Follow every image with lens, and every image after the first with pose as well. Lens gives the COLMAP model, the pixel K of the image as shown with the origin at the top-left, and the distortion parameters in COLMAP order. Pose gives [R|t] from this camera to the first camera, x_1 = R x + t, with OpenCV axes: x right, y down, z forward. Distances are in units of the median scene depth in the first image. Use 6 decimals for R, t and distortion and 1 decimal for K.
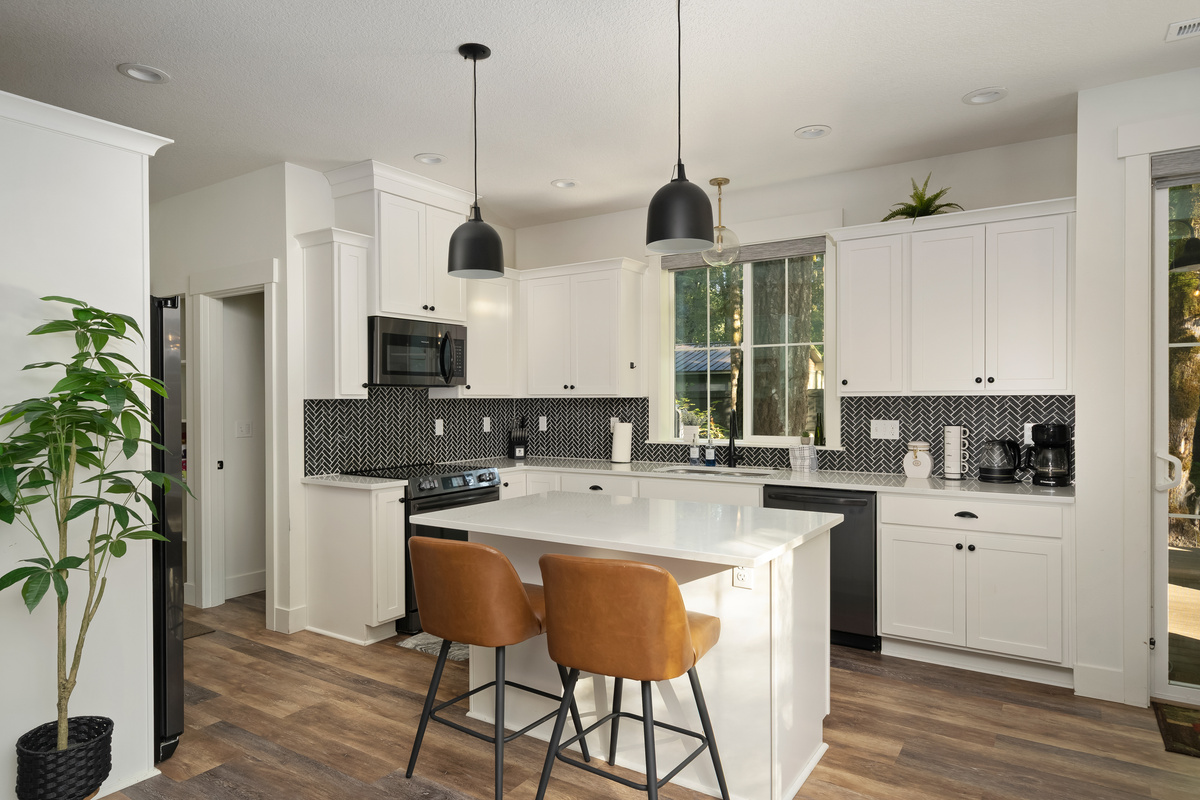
lens RADIAL K [[707.8, 0, 591.5], [0, 707.8, 402.1], [0, 0, 1]] dist [-0.001174, 0.002381]
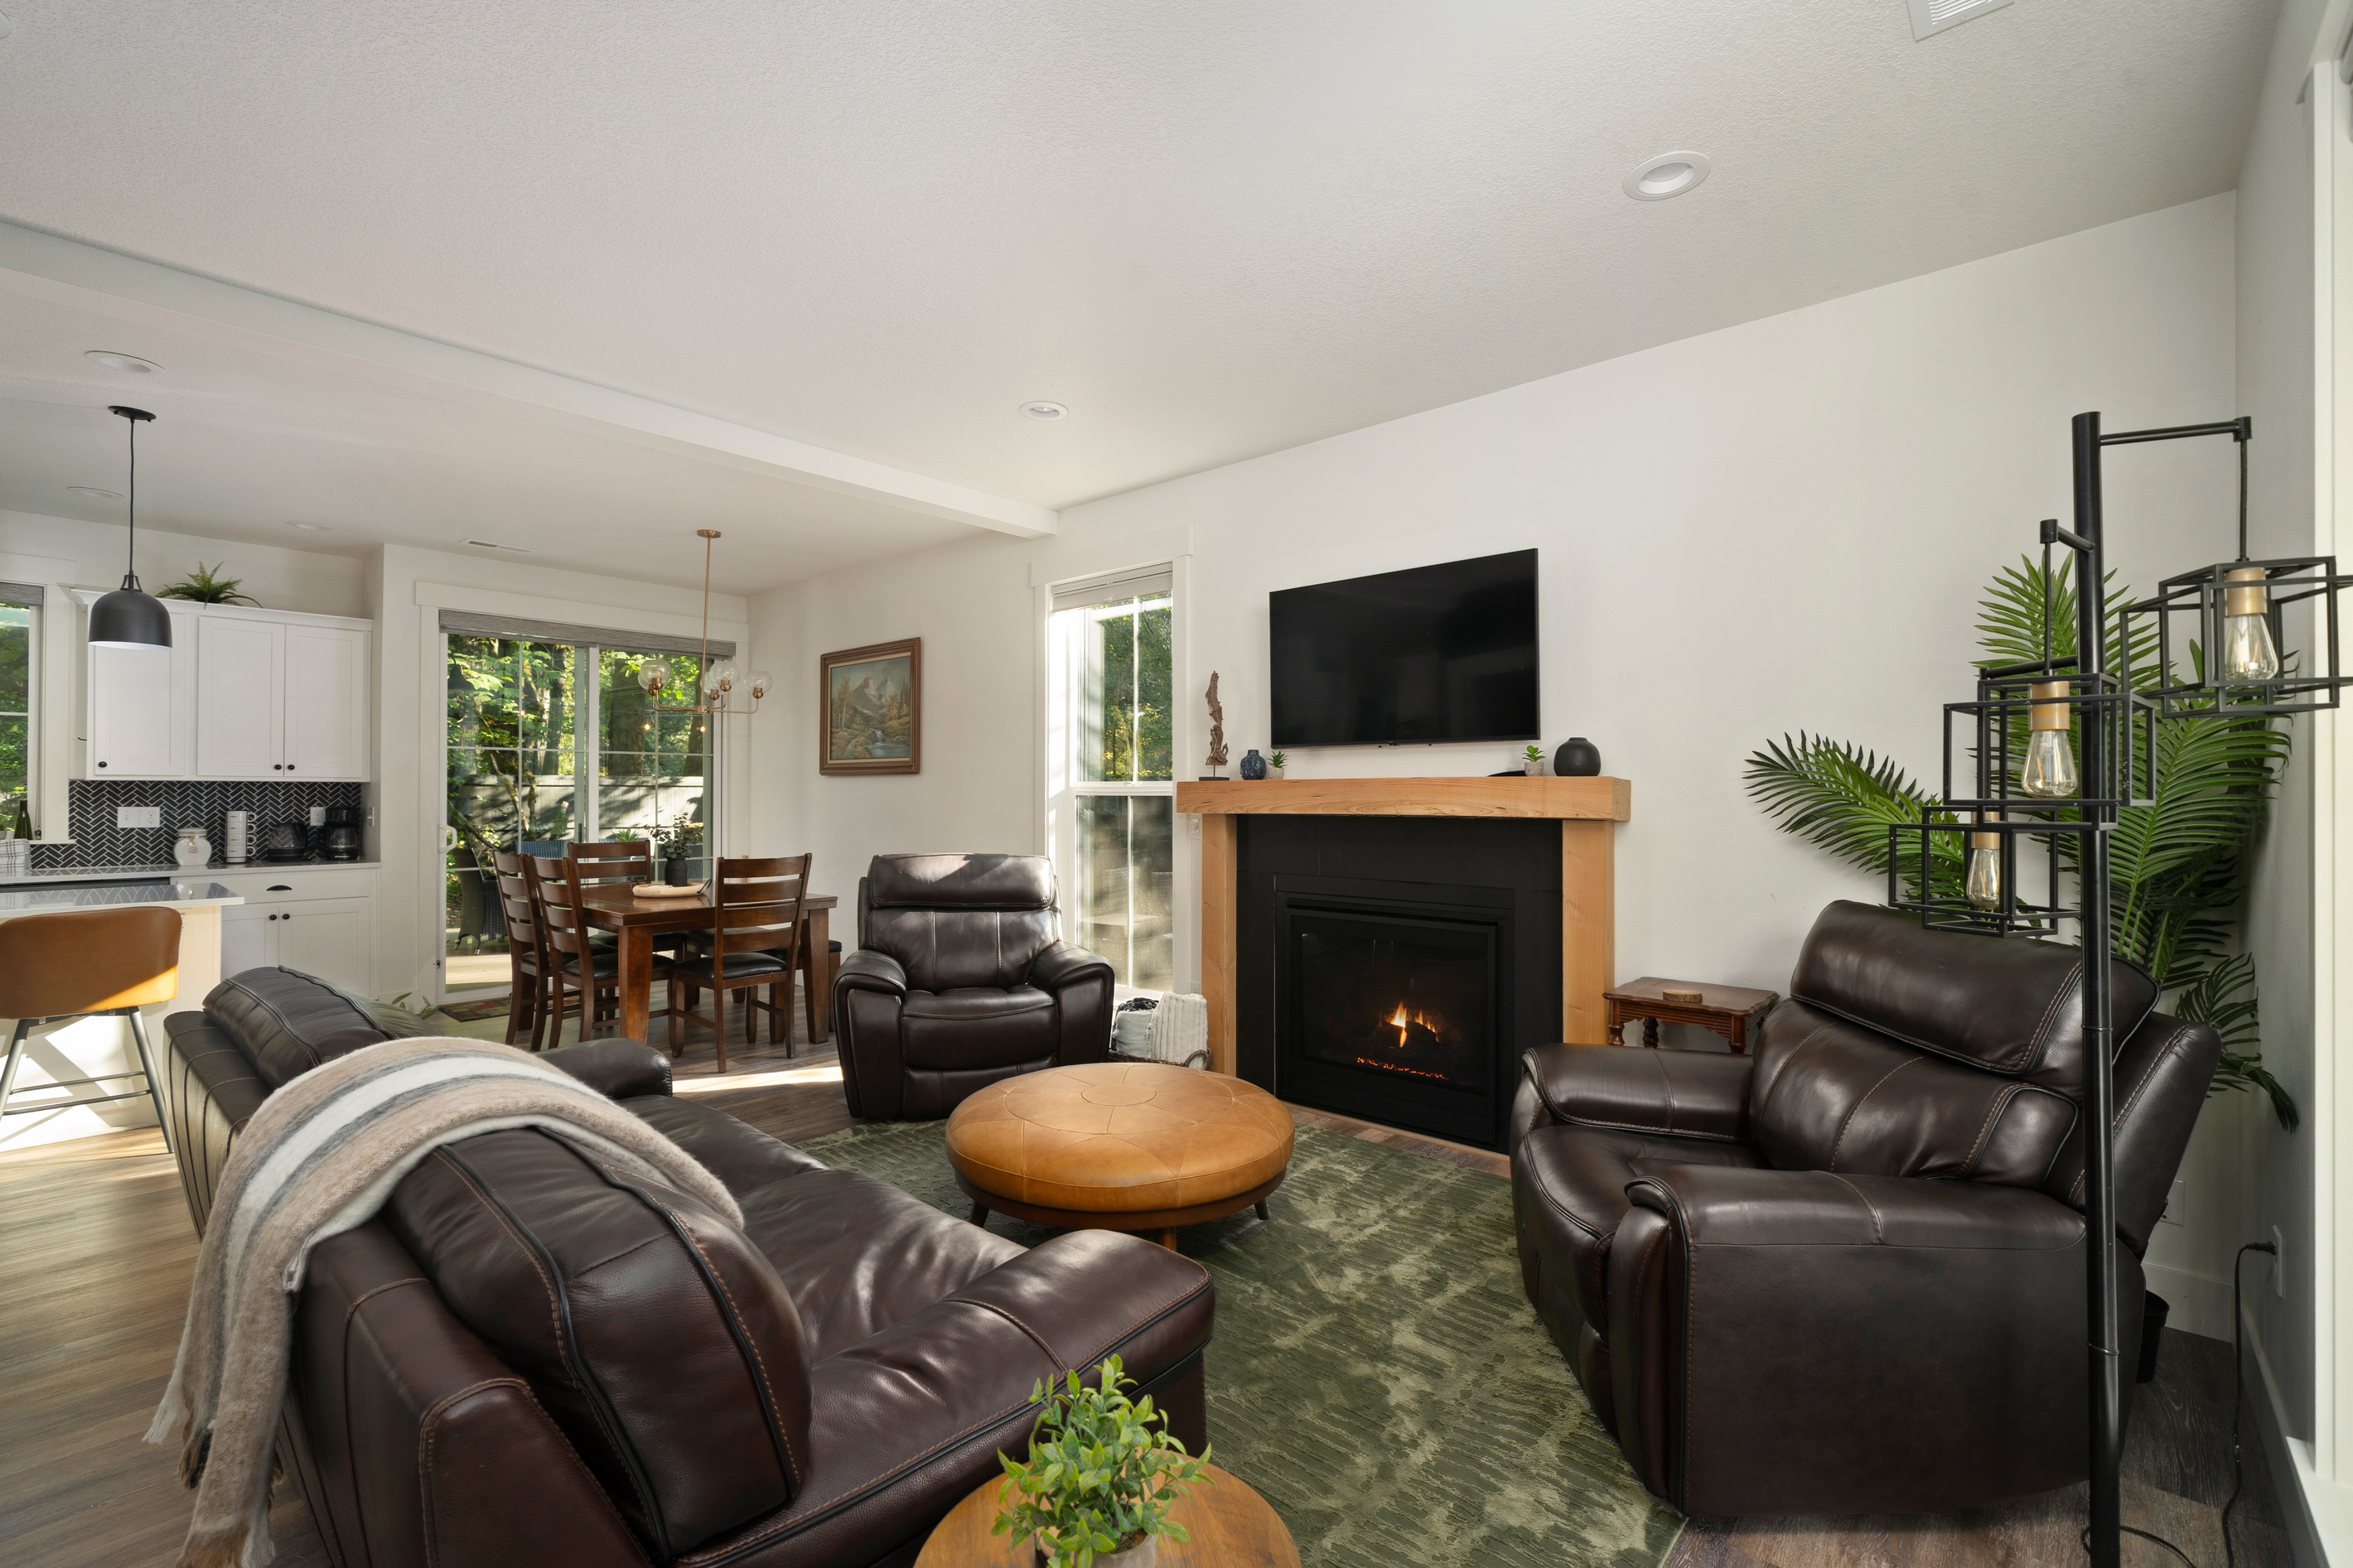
lens RADIAL K [[1025.1, 0, 1168.4], [0, 1025.1, 786.2], [0, 0, 1]] dist [-0.003187, -0.000287]
pose [[0.137864, 0.012293, 0.990375, -0.783934], [0.003160, 0.999912, -0.012851, 0.022143], [-0.990446, 0.004901, 0.137813, -0.544307]]
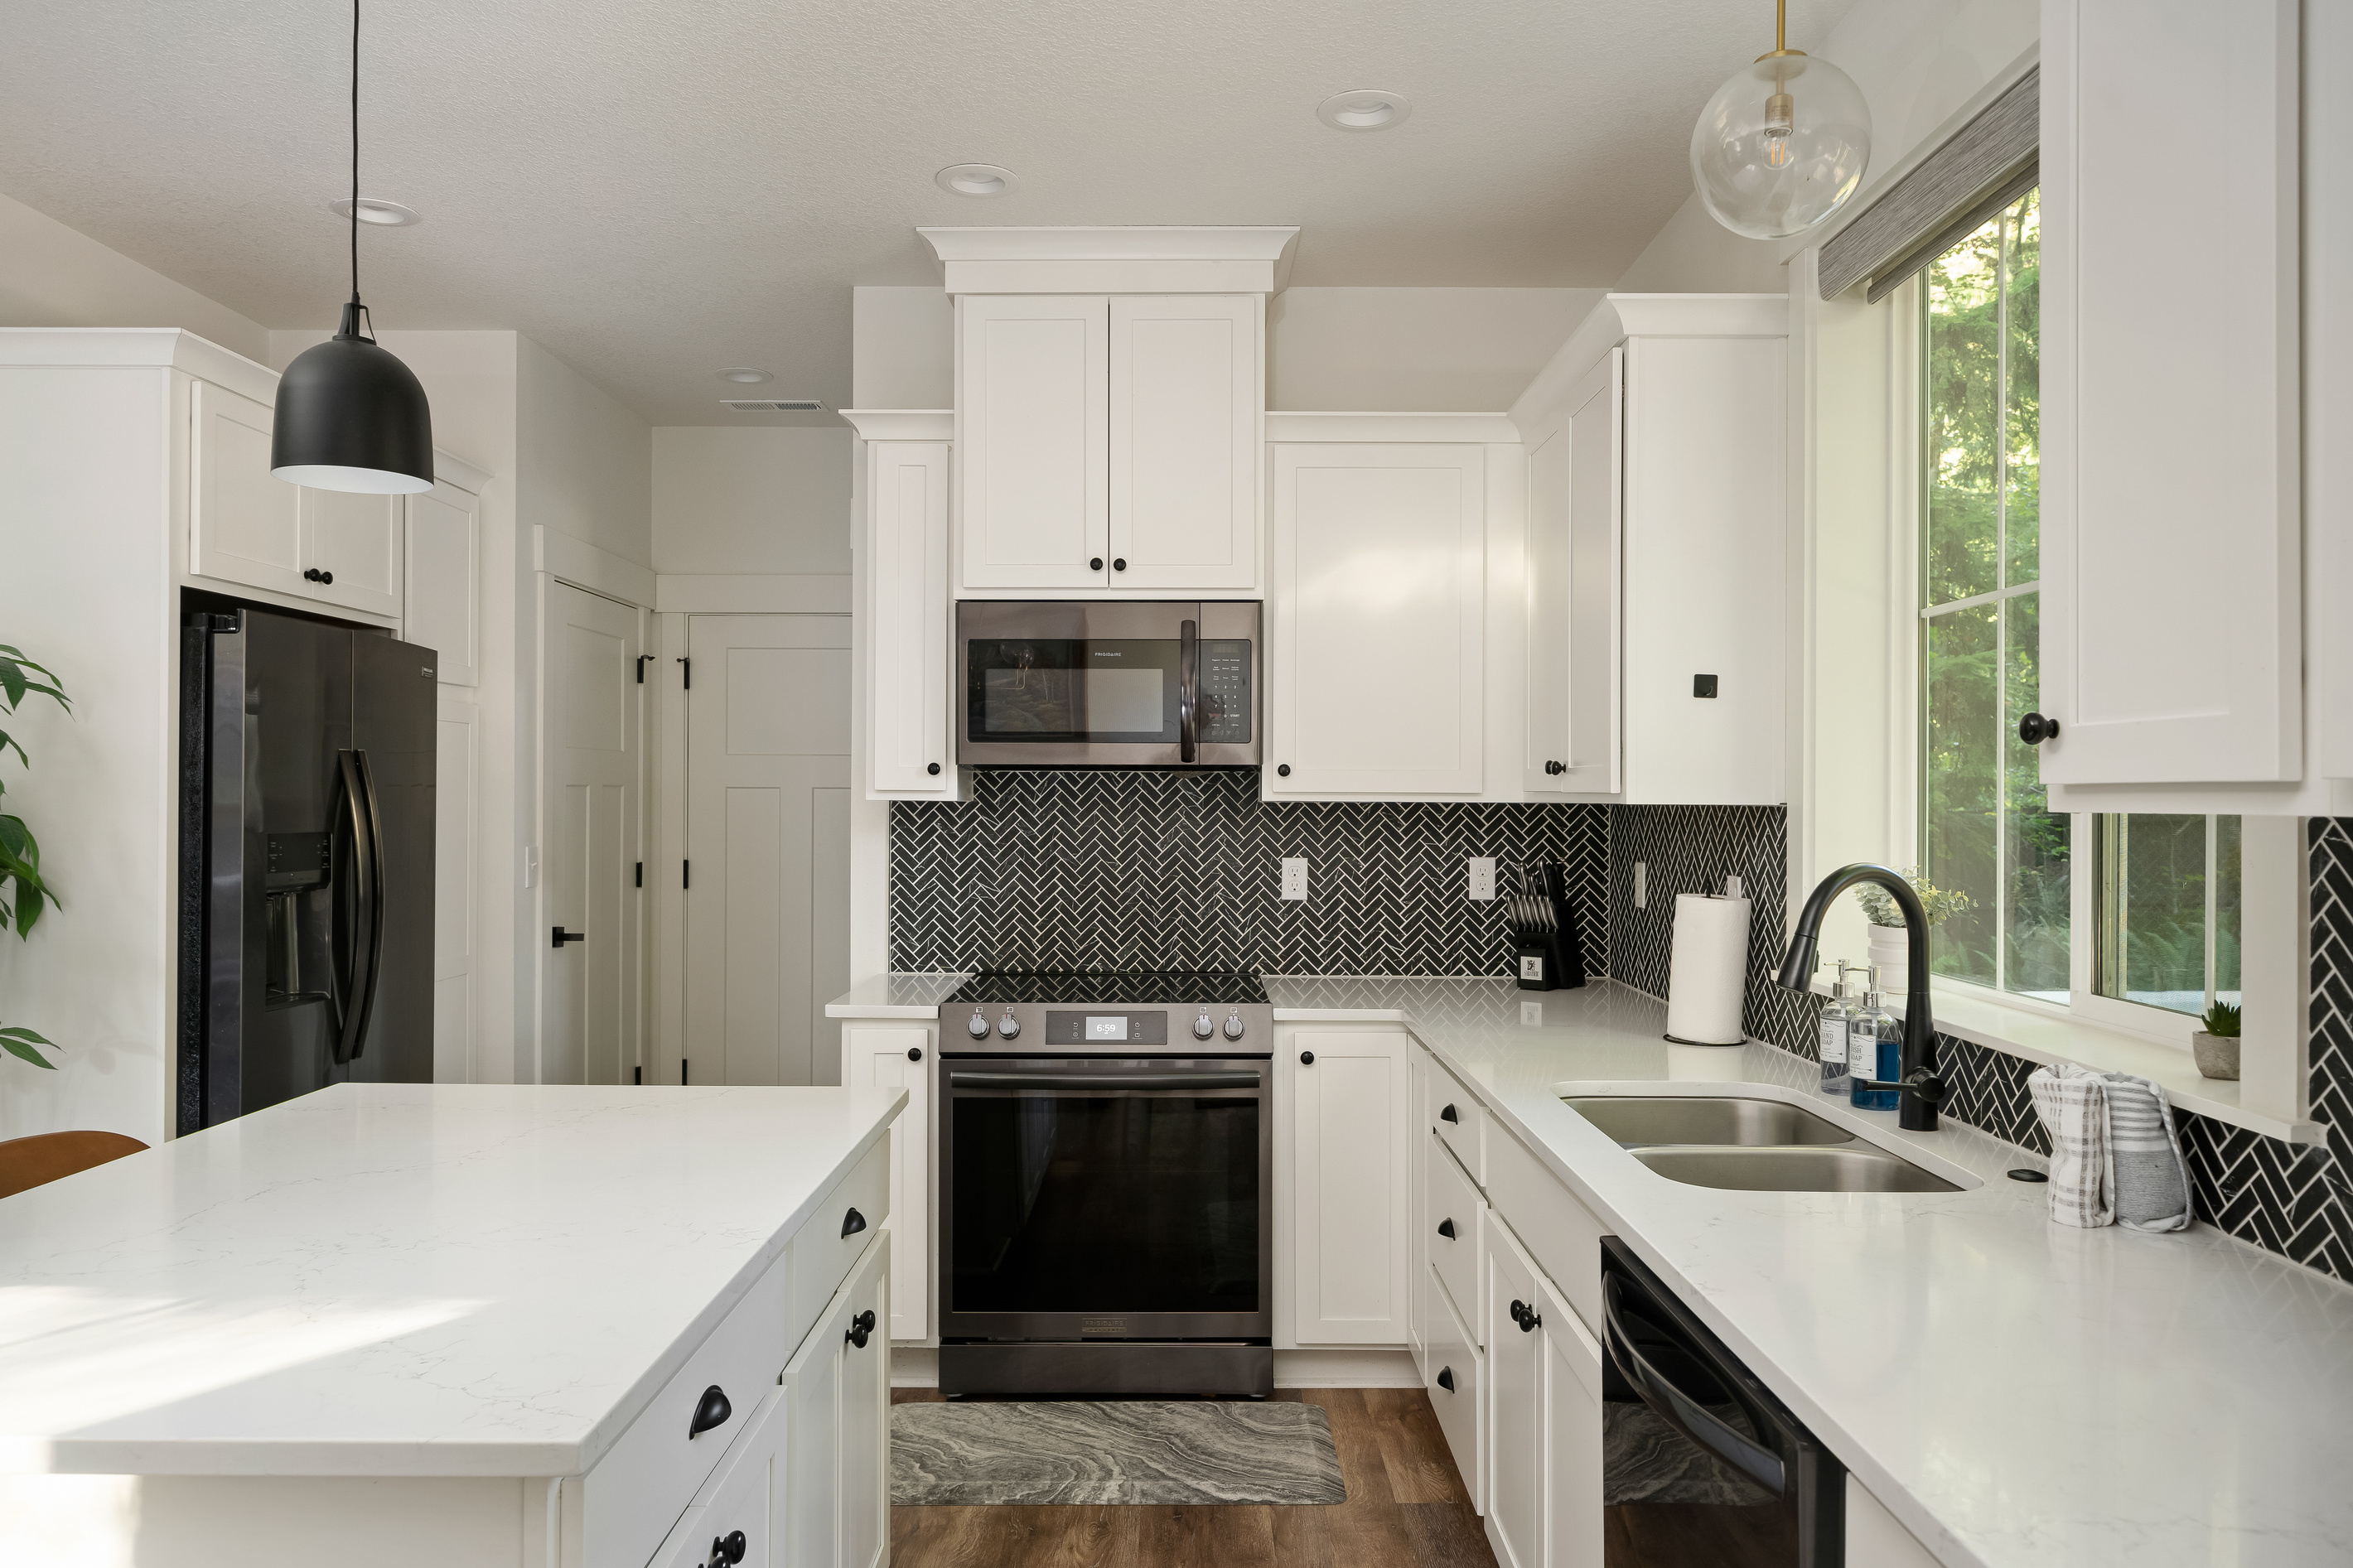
lens RADIAL K [[1548.1, 0, 1171.8], [0, 1548.1, 785.2], [0, 0, 1]] dist [-0.000163, 0.000695]
pose [[0.549037, -0.001146, -0.835797, 0.570111], [-0.011247, 0.999898, -0.008759, -0.007649], [0.835723, 0.014209, 0.548968, 0.668167]]
